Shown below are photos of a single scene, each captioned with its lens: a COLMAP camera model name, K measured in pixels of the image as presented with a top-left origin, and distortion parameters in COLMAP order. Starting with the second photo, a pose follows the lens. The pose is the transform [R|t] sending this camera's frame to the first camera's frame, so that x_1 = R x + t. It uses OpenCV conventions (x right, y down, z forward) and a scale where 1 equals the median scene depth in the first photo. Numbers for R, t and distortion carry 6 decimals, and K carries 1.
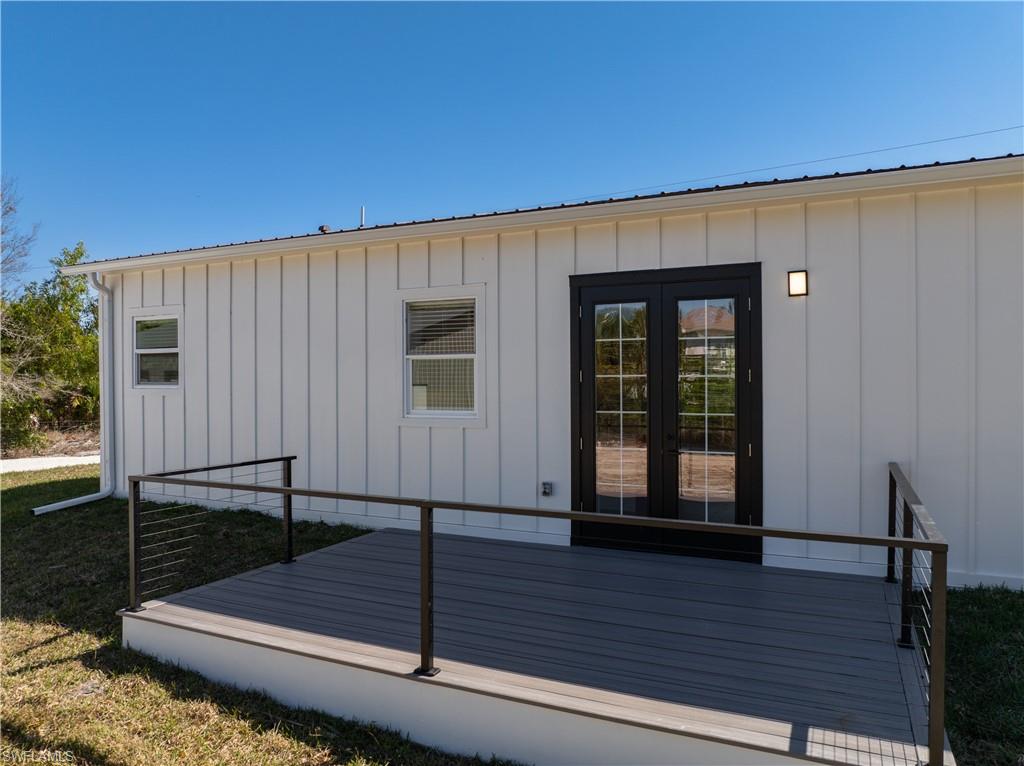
lens RADIAL K [[726.5, 0, 512.0], [0, 726.5, 383.0], [0, 0, 1]] dist [-0.012048, -0.036447]
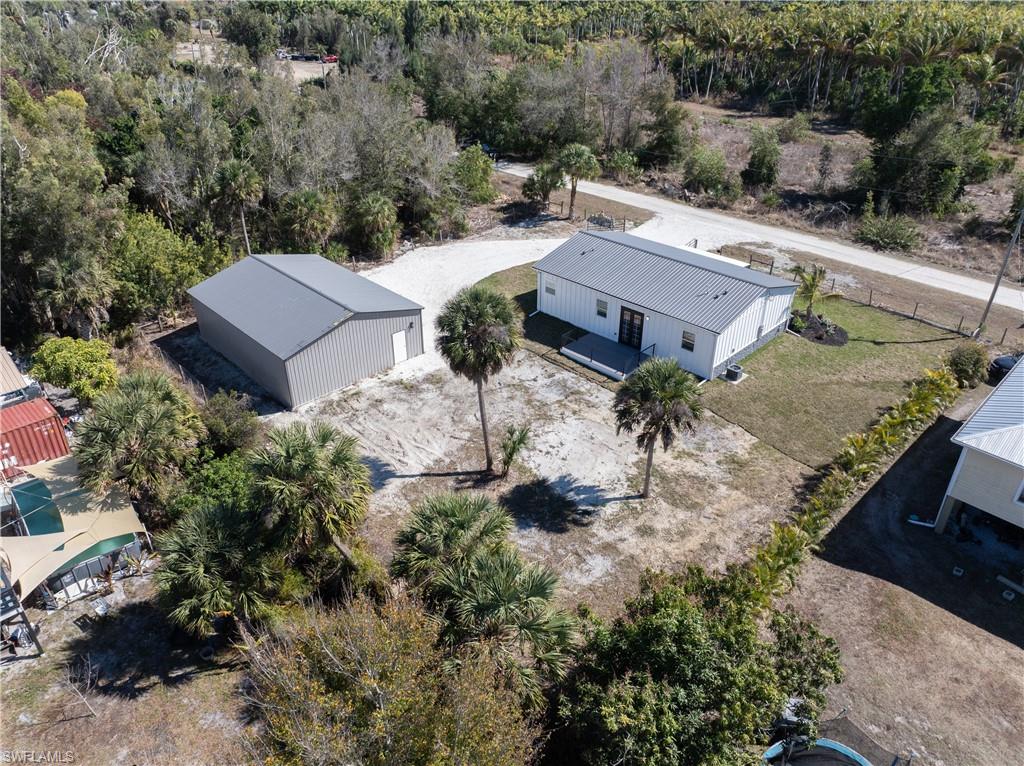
lens RADIAL K [[726.5, 0, 512.0], [0, 726.5, 383.0], [0, 0, 1]] dist [-0.012048, -0.036447]
pose [[0.940316, 0.178013, -0.290031, 1.074045], [-0.009345, 0.865457, 0.500896, -2.568343], [0.340176, -0.468290, 0.815466, -4.550884]]
